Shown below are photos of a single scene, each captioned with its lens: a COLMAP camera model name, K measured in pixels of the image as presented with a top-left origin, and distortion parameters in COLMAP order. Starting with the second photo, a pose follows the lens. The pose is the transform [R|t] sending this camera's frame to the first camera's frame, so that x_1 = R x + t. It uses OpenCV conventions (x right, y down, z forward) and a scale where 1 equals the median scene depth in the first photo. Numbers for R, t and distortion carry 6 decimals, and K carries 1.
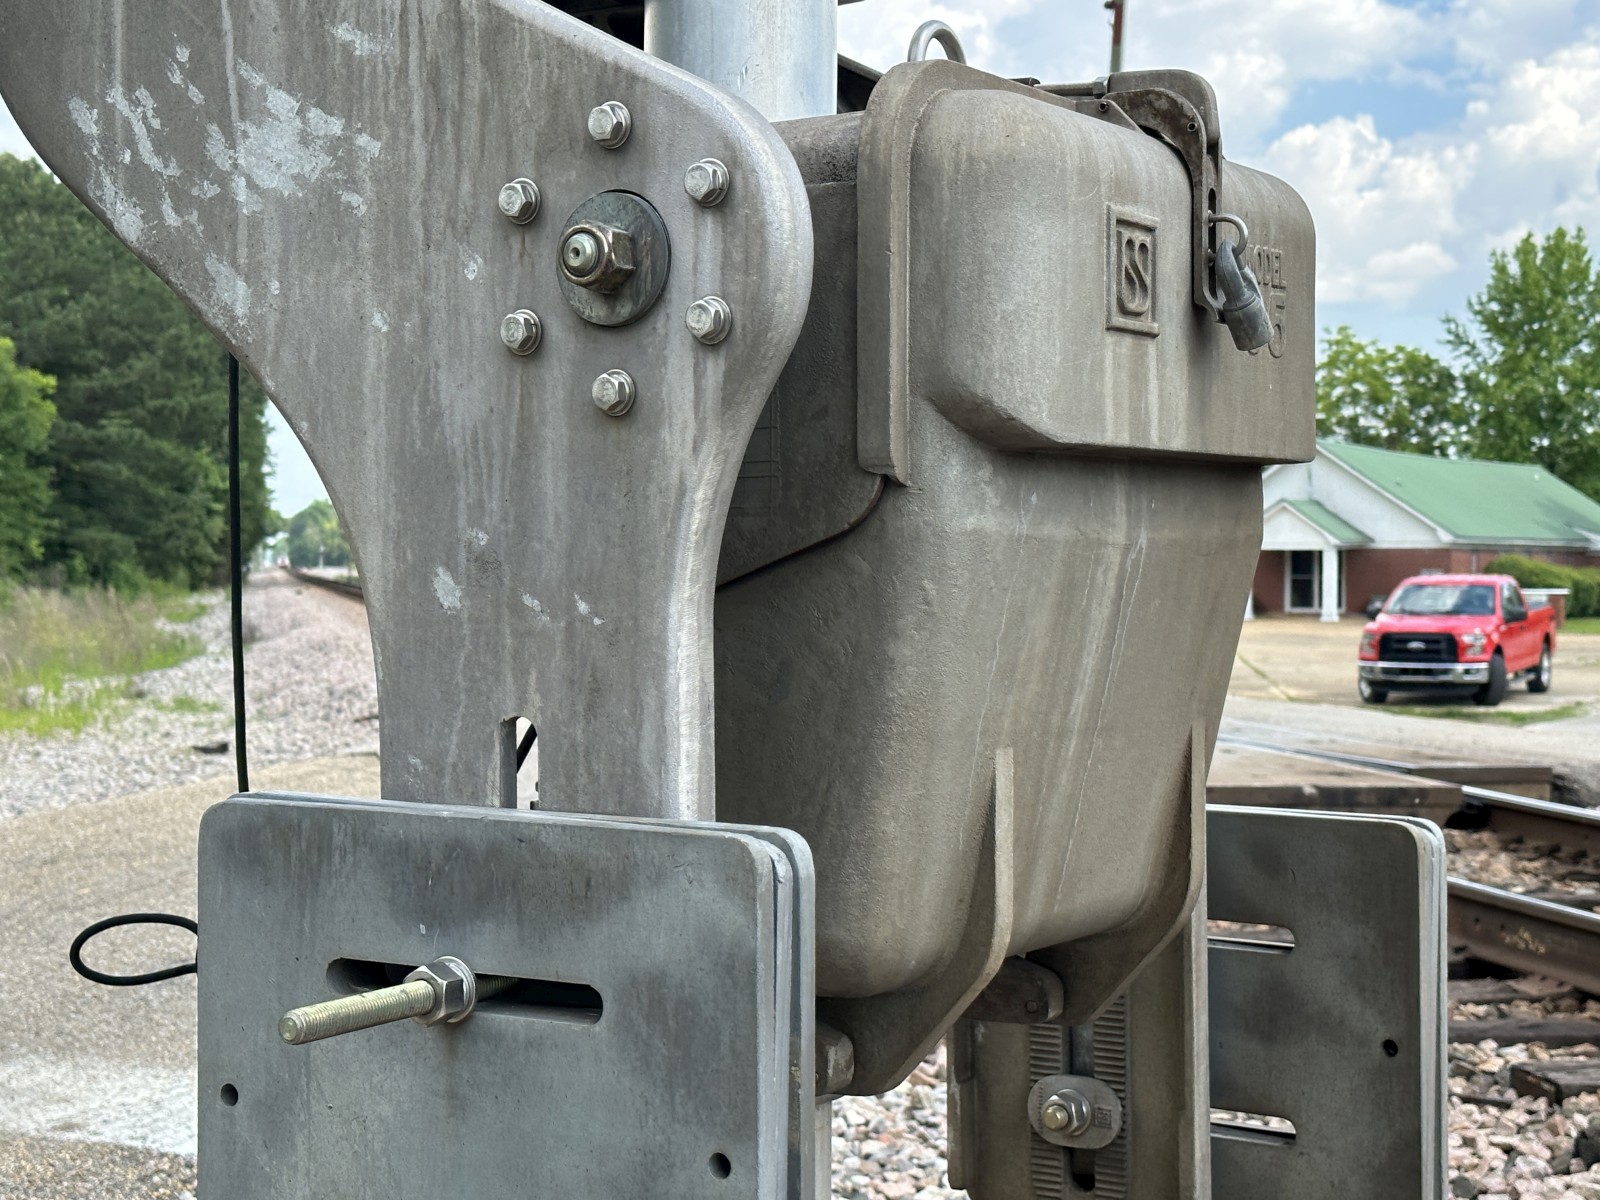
lens RADIAL K [[2643.8, 0, 805.9], [0, 2643.8, 604.8], [0, 0, 1]] dist [0.059493, 0.000000]
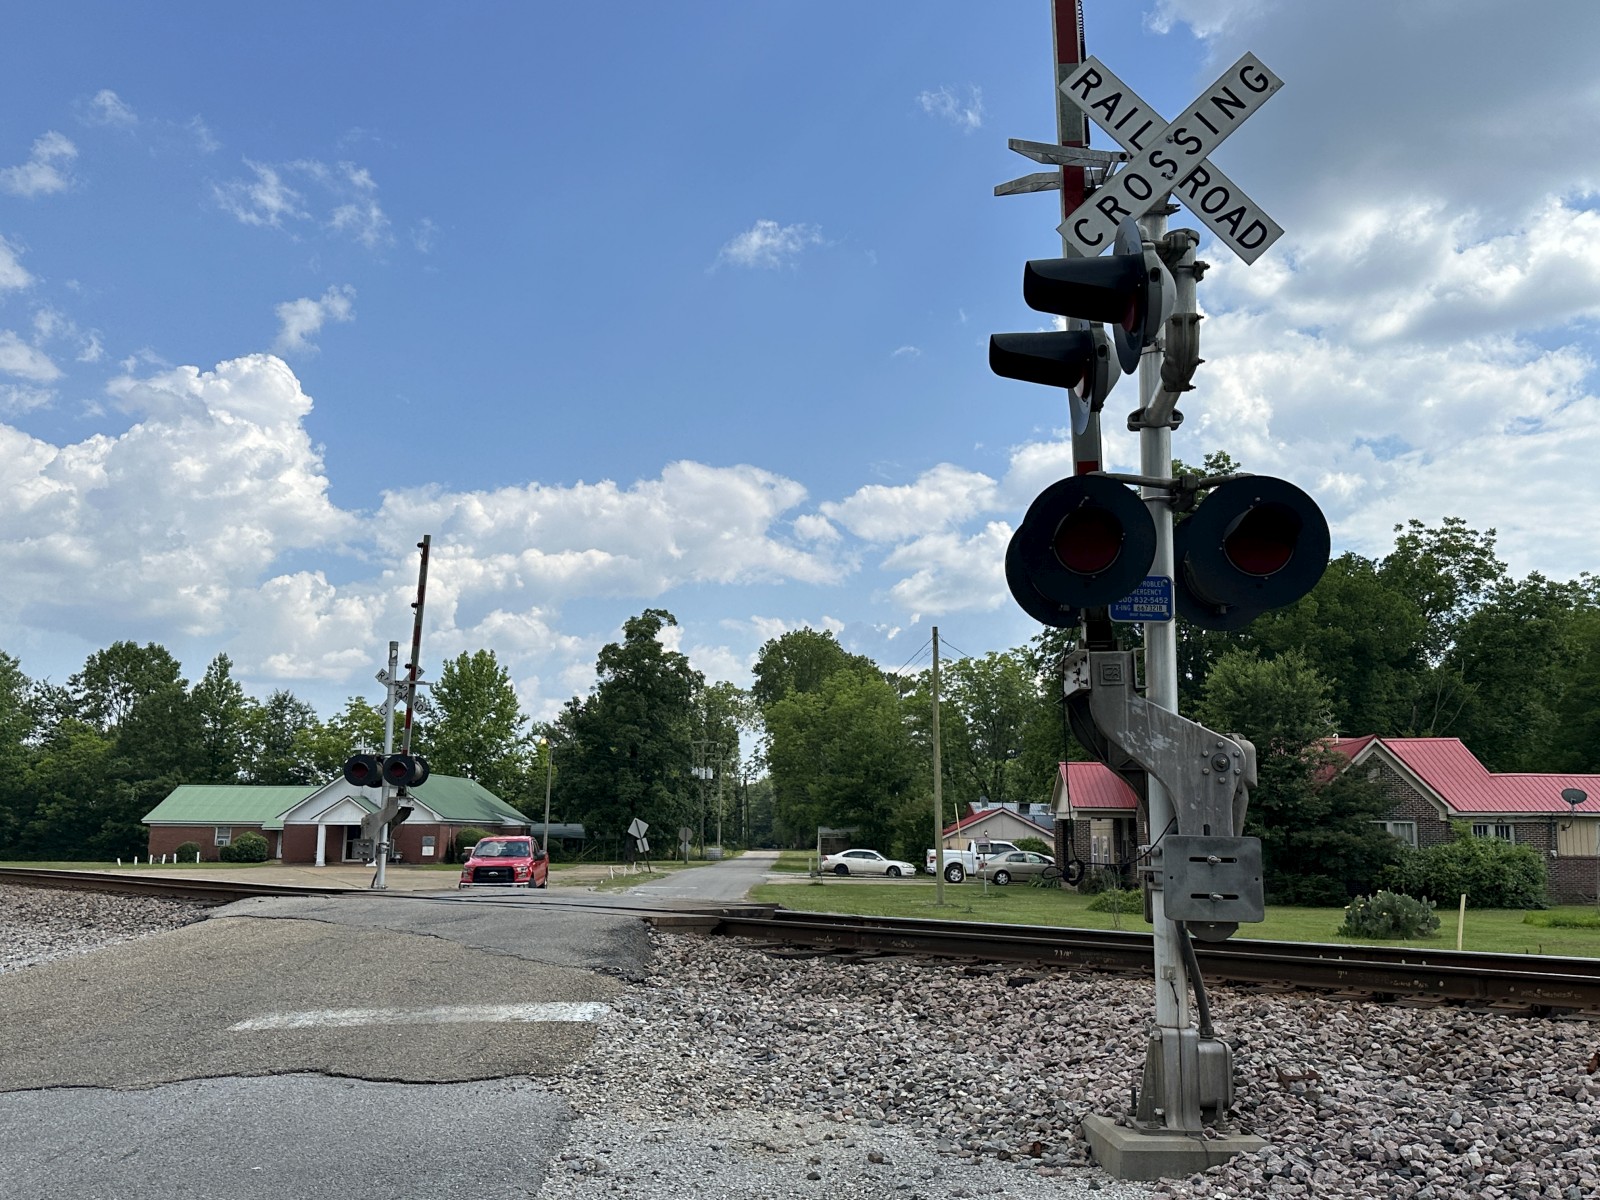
lens RADIAL K [[1637.4, 0, 755.0], [0, 1637.4, 601.6], [0, 0, 1]] dist [0.055764, 0.000000]
pose [[0.868676, 0.074511, 0.489746, -0.111599], [0.003765, 0.987602, -0.156933, 0.004655], [-0.495367, 0.138168, 0.857625, -0.076268]]
